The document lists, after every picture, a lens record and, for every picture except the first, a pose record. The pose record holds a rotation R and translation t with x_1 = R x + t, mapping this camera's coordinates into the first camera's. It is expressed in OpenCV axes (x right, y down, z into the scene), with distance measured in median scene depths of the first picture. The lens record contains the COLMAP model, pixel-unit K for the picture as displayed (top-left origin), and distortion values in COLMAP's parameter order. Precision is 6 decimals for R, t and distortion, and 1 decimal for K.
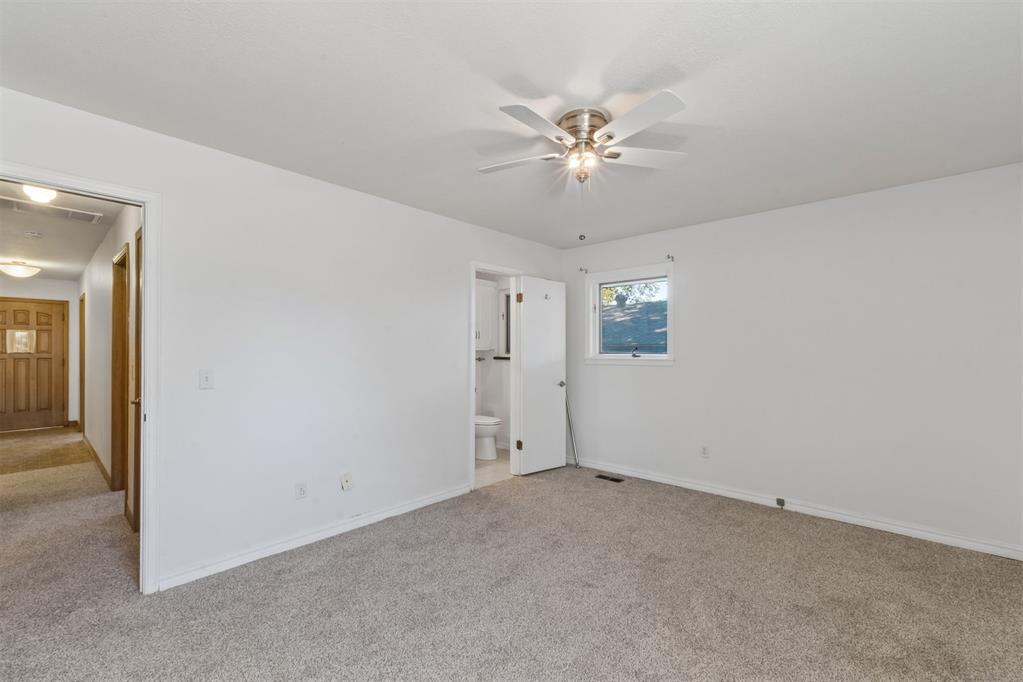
lens RADIAL K [[429.3, 0, 506.1], [0, 429.3, 349.6], [0, 0, 1]] dist [0.002464, -0.000173]
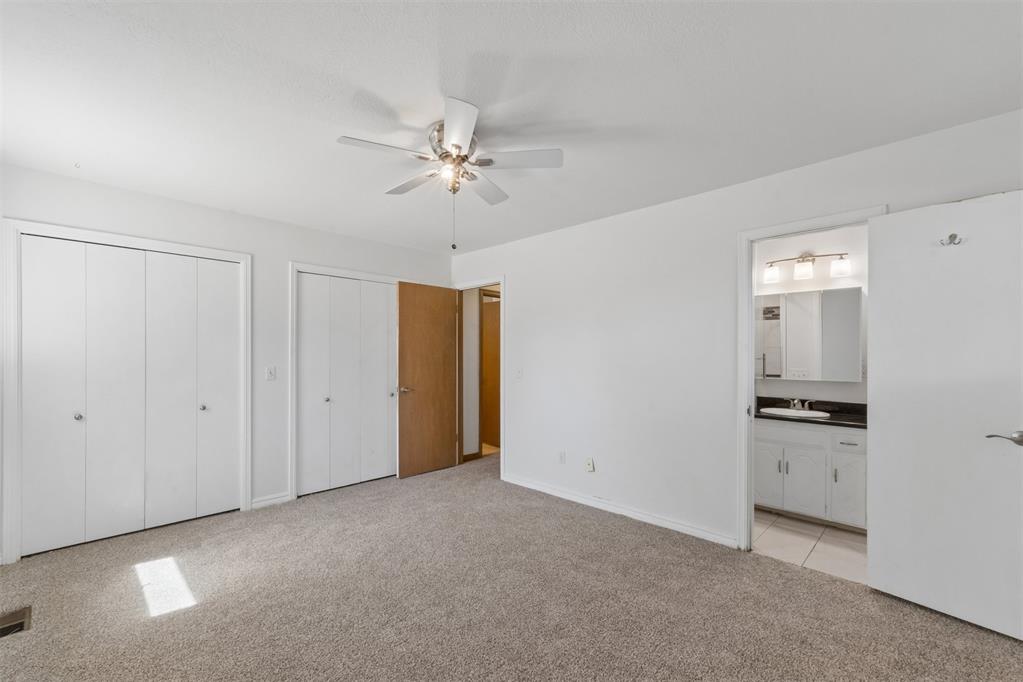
lens RADIAL K [[429.3, 0, 510.4], [0, 429.3, 354.2], [0, 0, 1]] dist [0.002464, -0.000173]
pose [[-0.020965, -0.005183, -0.999767, 0.690297], [-0.000142, 0.999987, -0.005181, 0.003642], [0.999780, 0.000033, -0.020966, 0.659958]]
